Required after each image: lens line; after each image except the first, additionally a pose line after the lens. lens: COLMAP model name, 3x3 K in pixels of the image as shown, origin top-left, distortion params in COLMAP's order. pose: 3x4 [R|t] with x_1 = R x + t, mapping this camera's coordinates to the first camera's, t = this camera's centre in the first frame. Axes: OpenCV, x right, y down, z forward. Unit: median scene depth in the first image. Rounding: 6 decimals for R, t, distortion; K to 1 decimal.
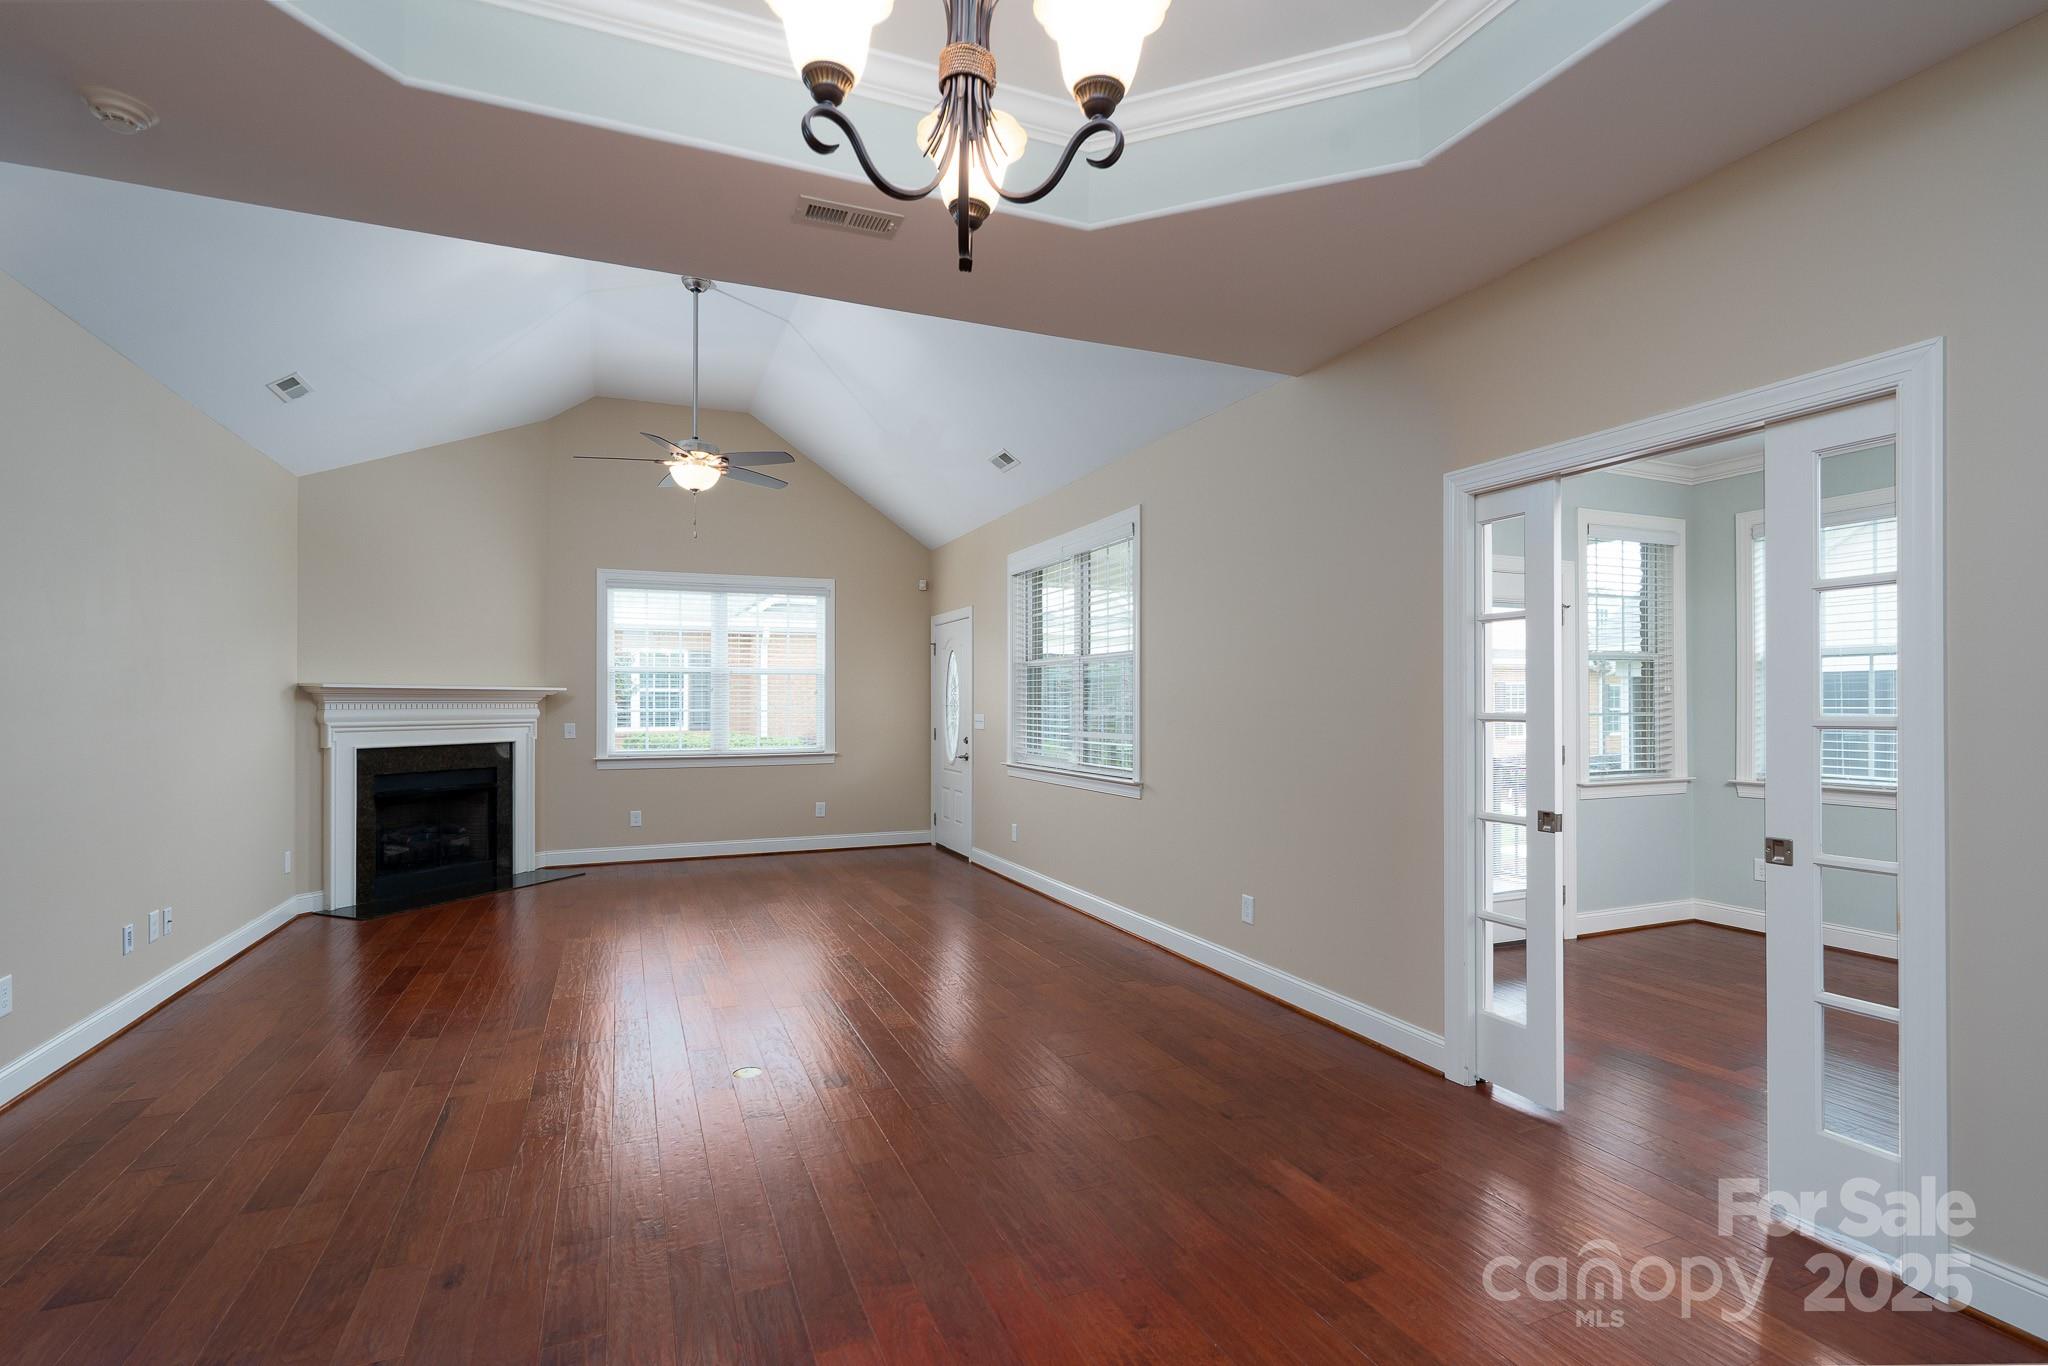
lens RADIAL K [[934.8, 0, 1032.6], [0, 934.8, 679.1], [0, 0, 1]] dist [0.001386, 0.000129]
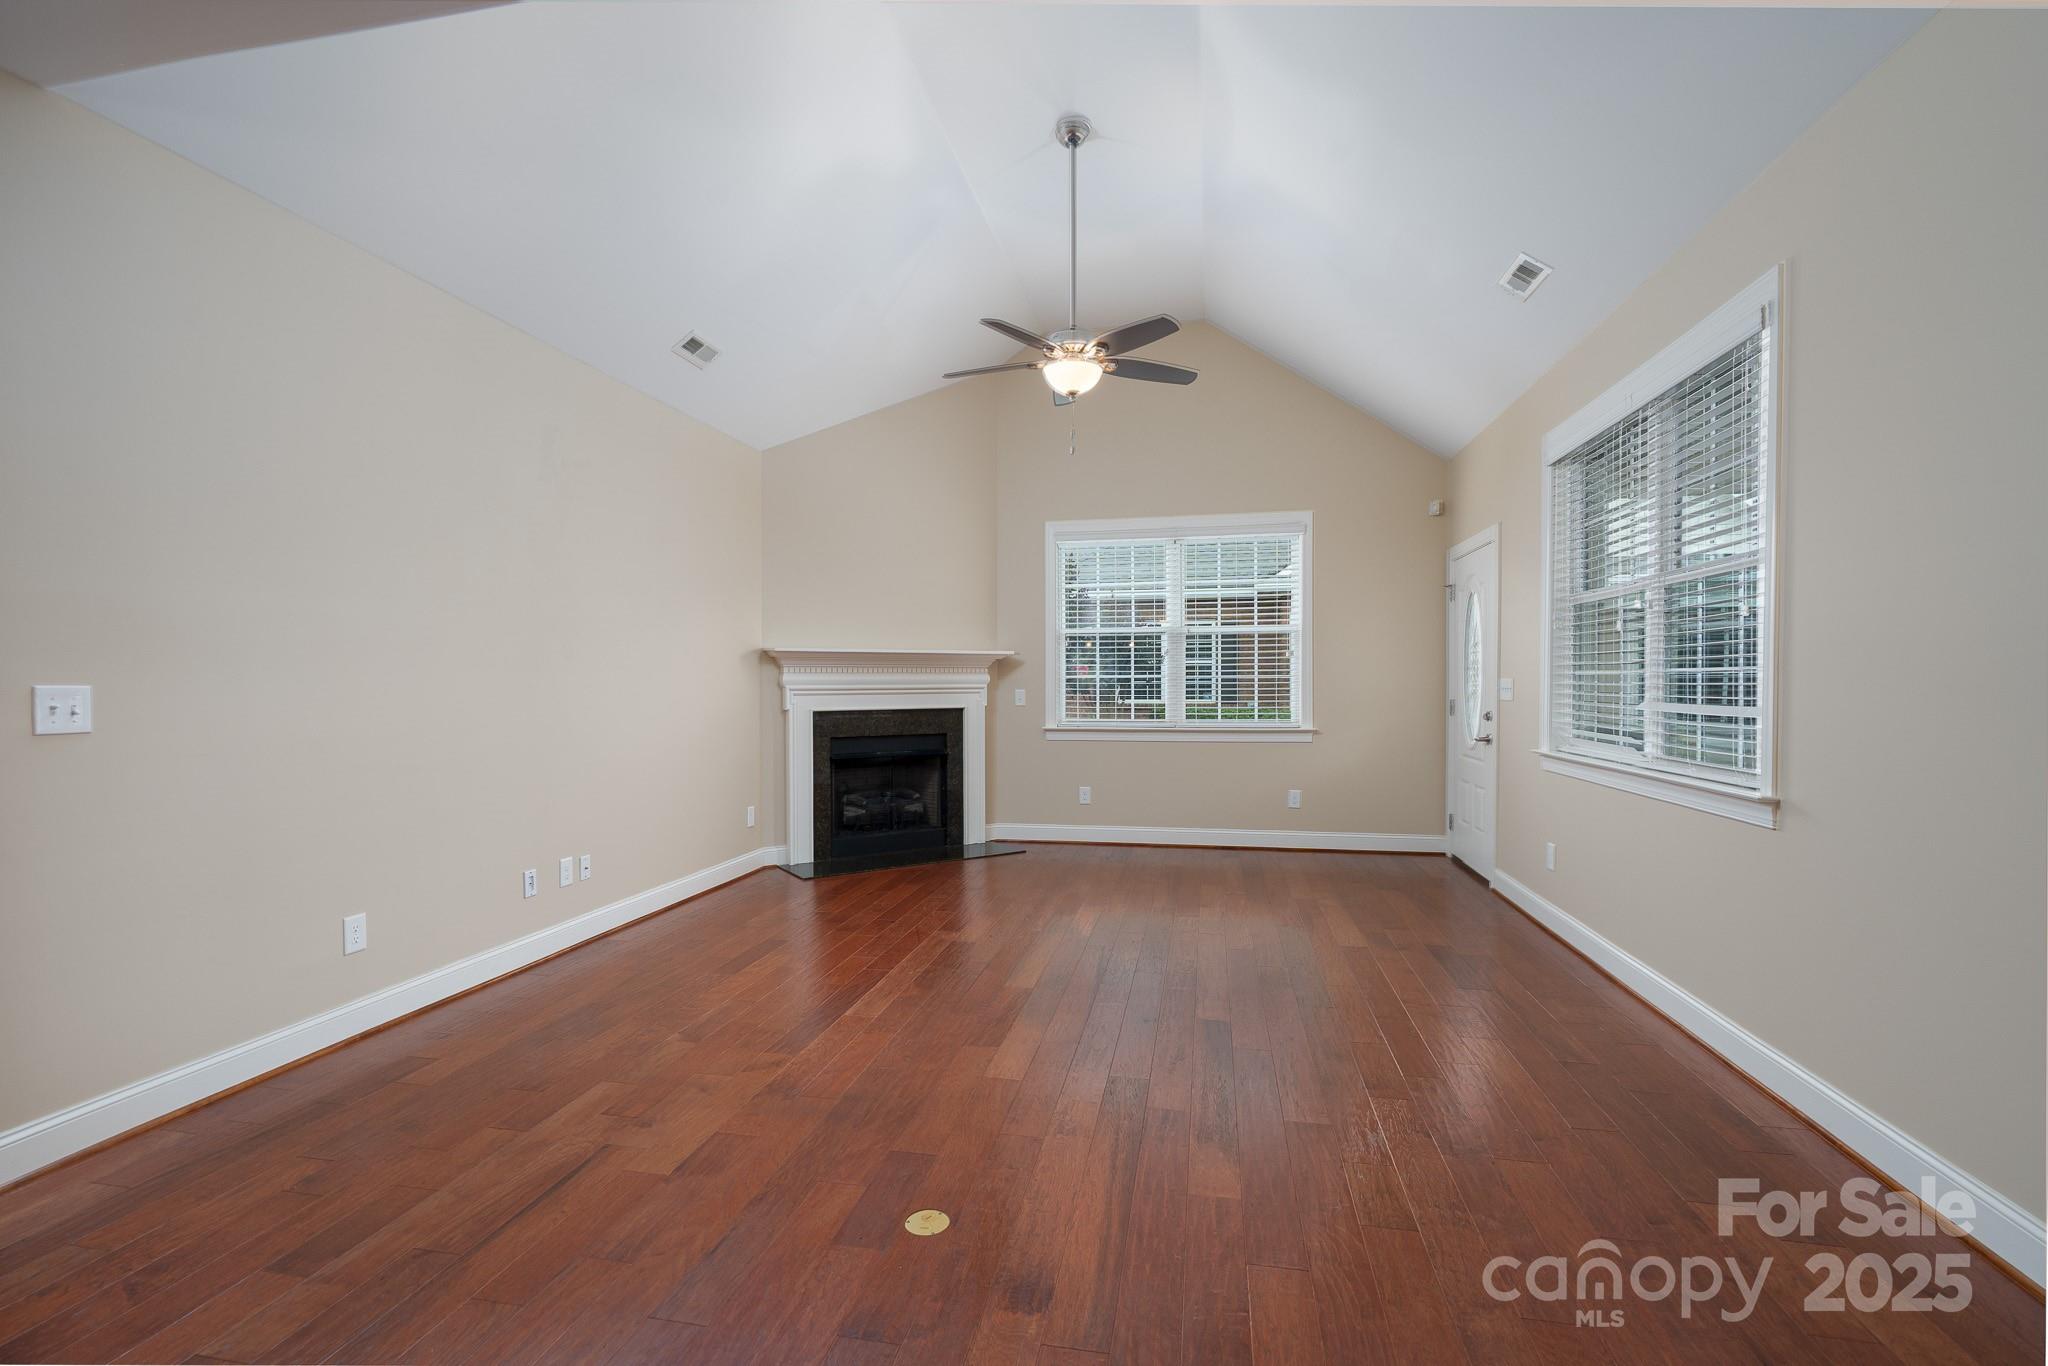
lens RADIAL K [[943.1, 0, 1029.4], [0, 943.1, 692.5], [0, 0, 1]] dist [-0.000694, -0.000107]
pose [[0.825236, 0.005695, -0.564760, 0.051902], [0.016281, 0.999294, 0.033866, 0.020134], [0.564554, -0.037142, 0.824560, 0.247221]]
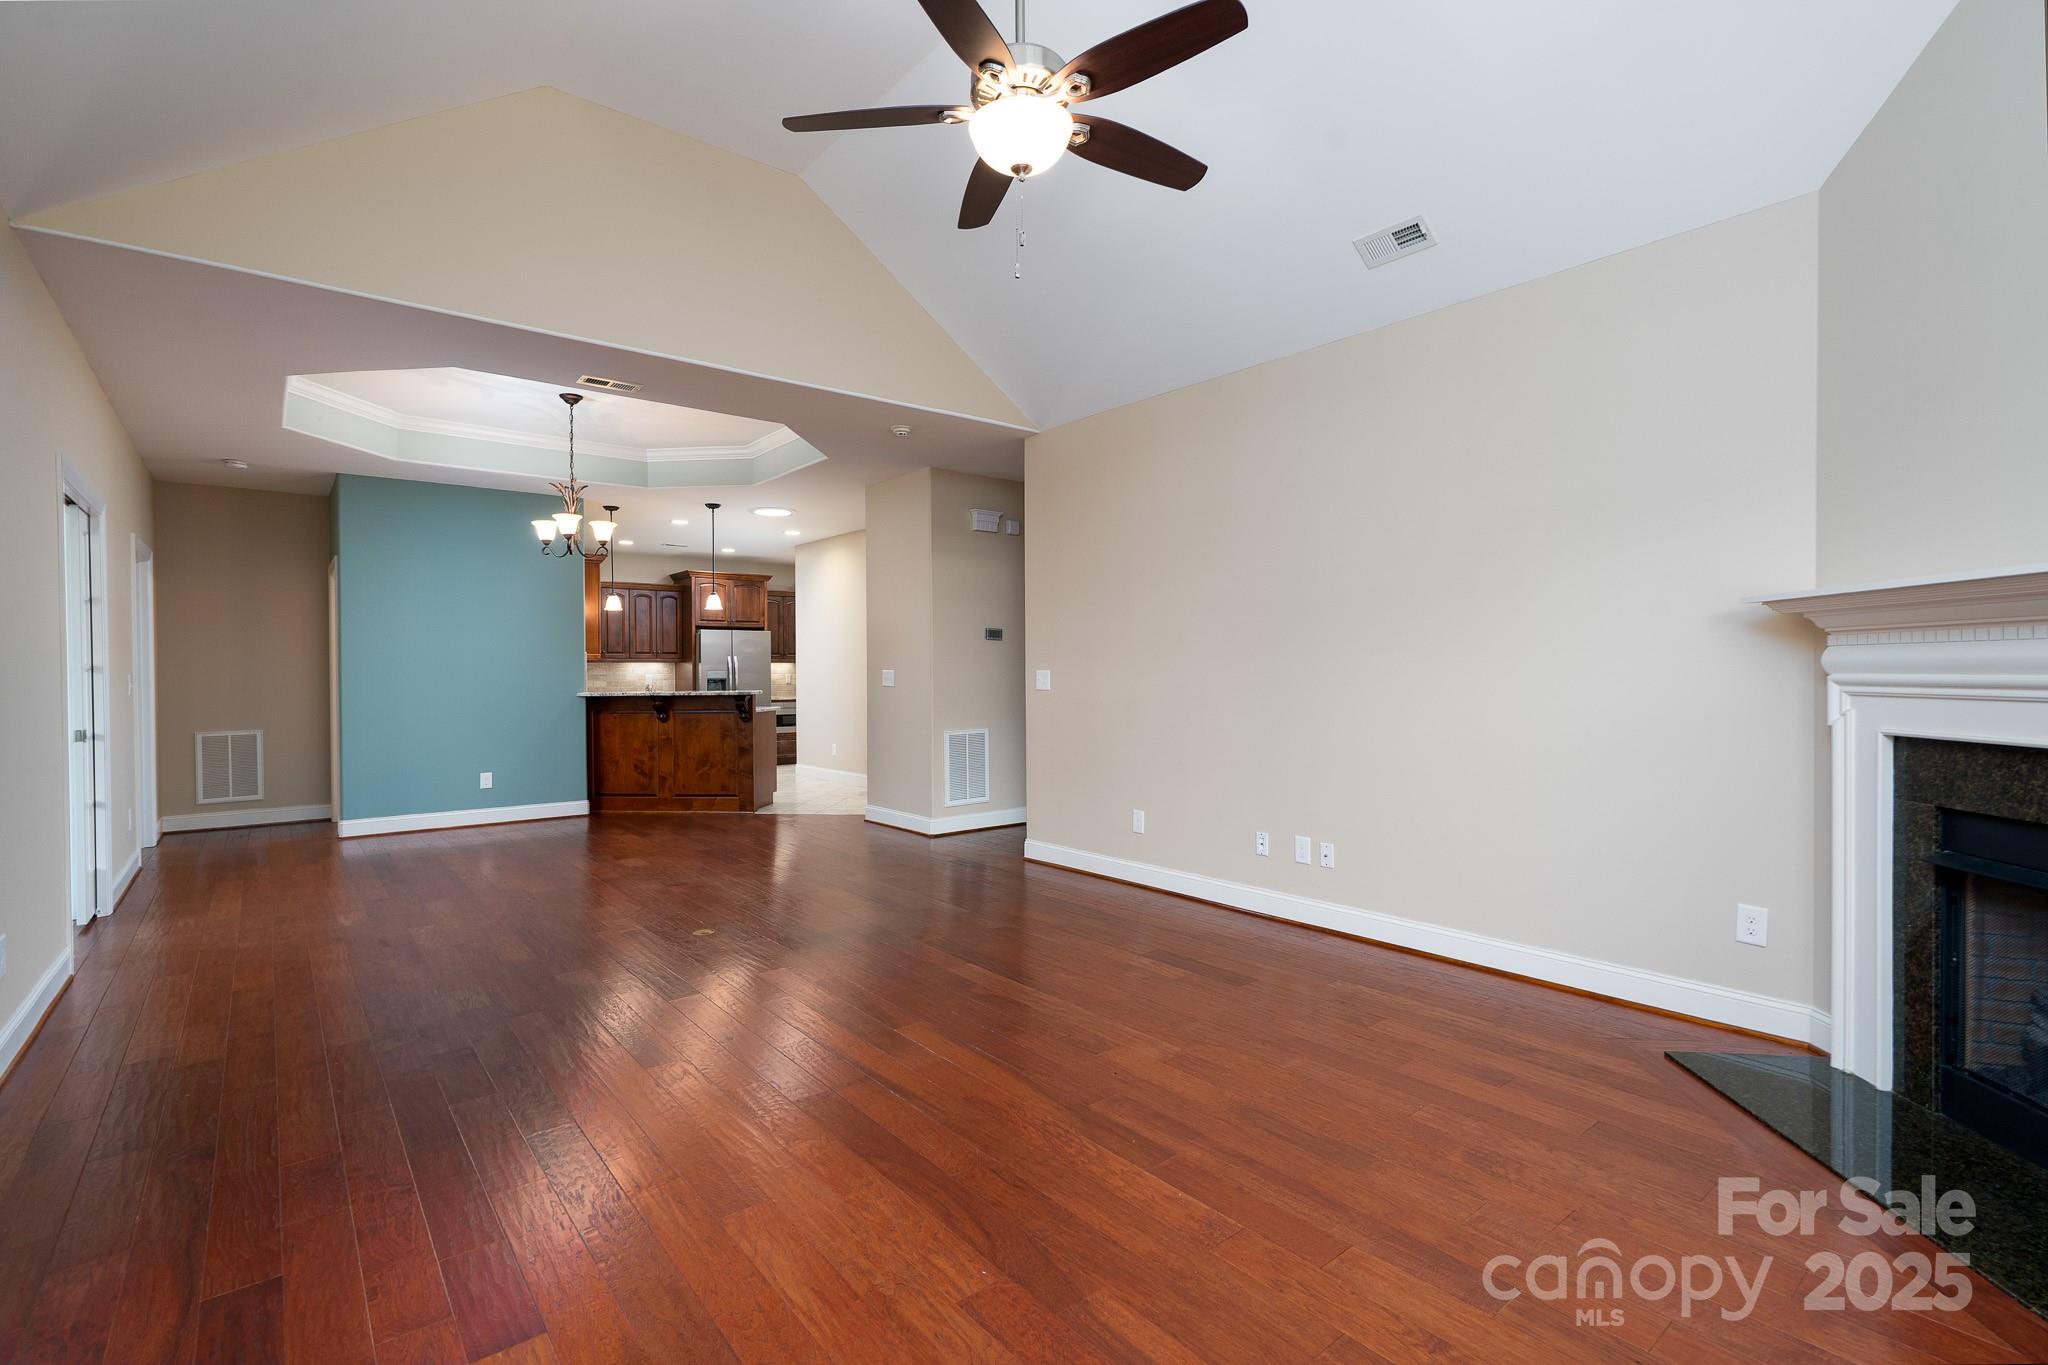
lens RADIAL K [[923.0, 0, 1002.9], [0, 923.0, 689.2], [0, 0, 1]] dist [-0.000488, -0.007358]
pose [[-0.964538, 0.011158, -0.263707, -0.188062], [0.012301, 0.999921, -0.002684, 0.043431], [0.263656, -0.005833, -0.964599, 1.144345]]
